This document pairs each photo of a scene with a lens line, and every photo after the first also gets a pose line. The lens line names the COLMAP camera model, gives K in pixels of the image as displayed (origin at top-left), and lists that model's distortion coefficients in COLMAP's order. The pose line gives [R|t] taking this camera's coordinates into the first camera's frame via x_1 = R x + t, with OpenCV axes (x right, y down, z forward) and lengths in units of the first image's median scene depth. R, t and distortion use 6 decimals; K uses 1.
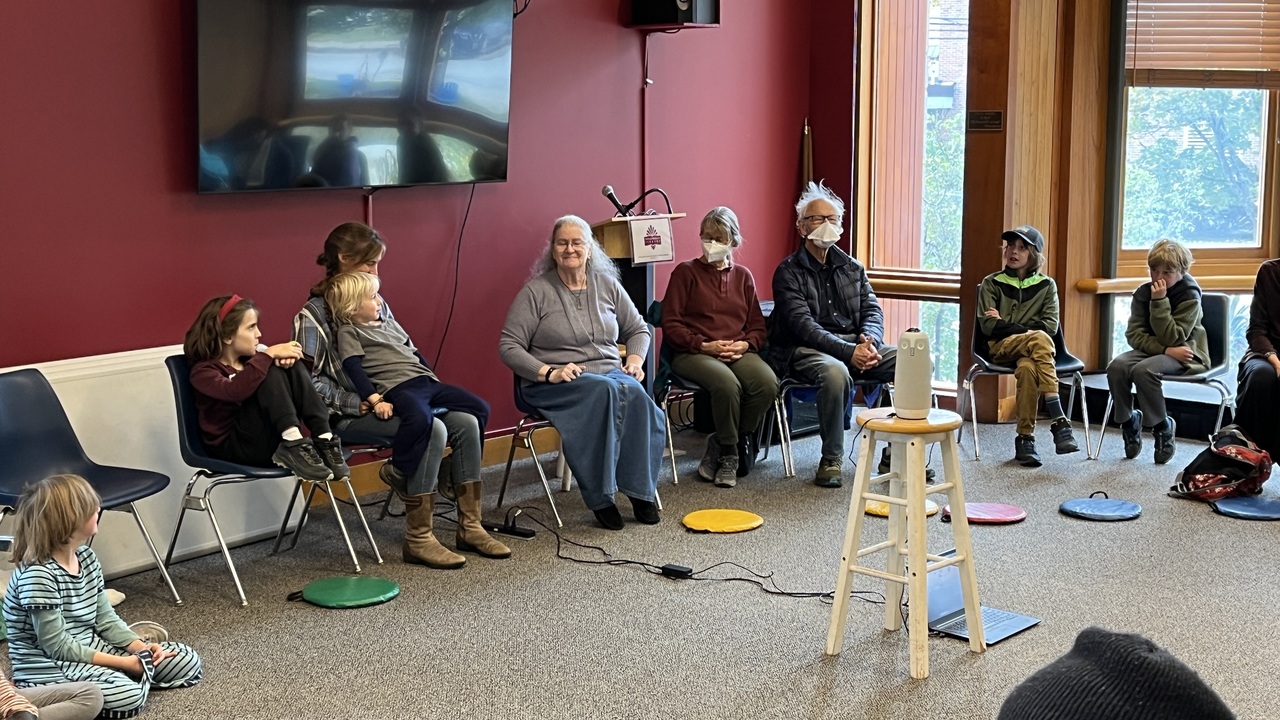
lens RADIAL K [[1651.4, 0, 652.5], [0, 1651.4, 361.7], [0, 0, 1]] dist [0.072819, 0.000000]
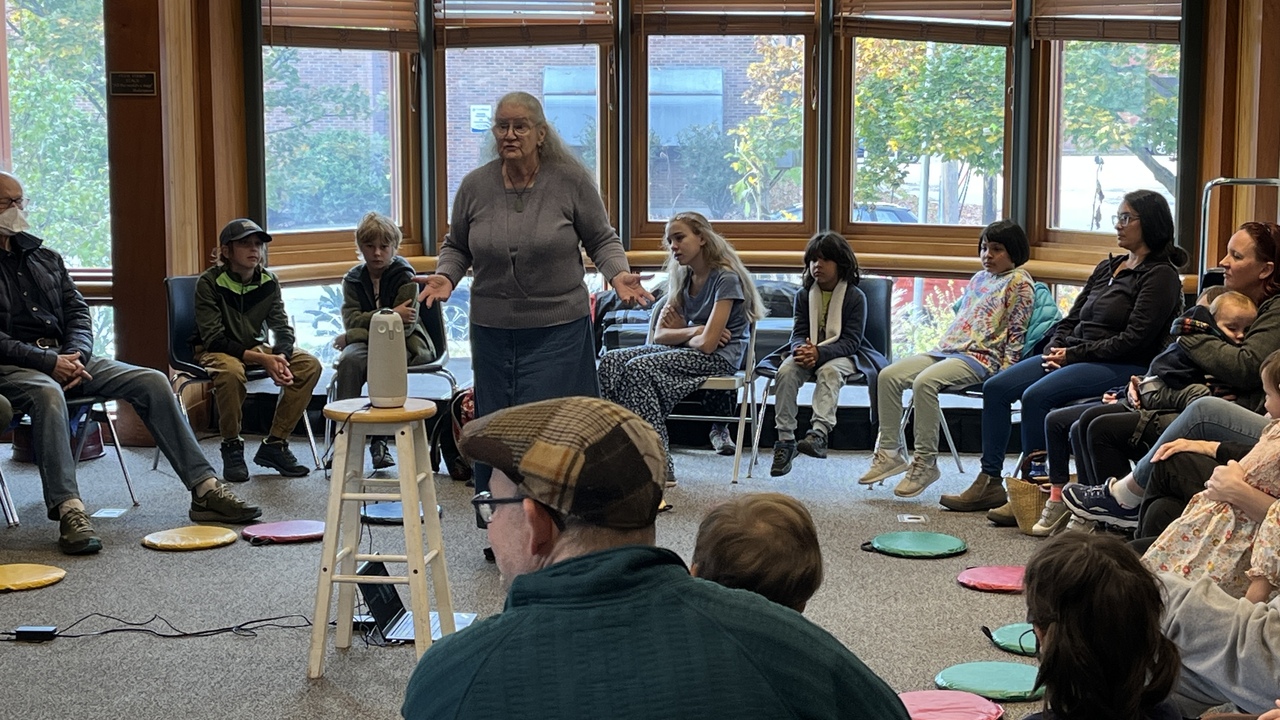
lens RADIAL K [[2224.4, 0, 637.1], [0, 2224.4, 347.5], [0, 0, 1]] dist [0.166939, 0.000000]
pose [[0.810774, -0.067148, 0.581496, -0.293376], [0.081782, 0.996650, 0.001060, 0.007112], [-0.579619, 0.046697, 0.813549, -0.064816]]
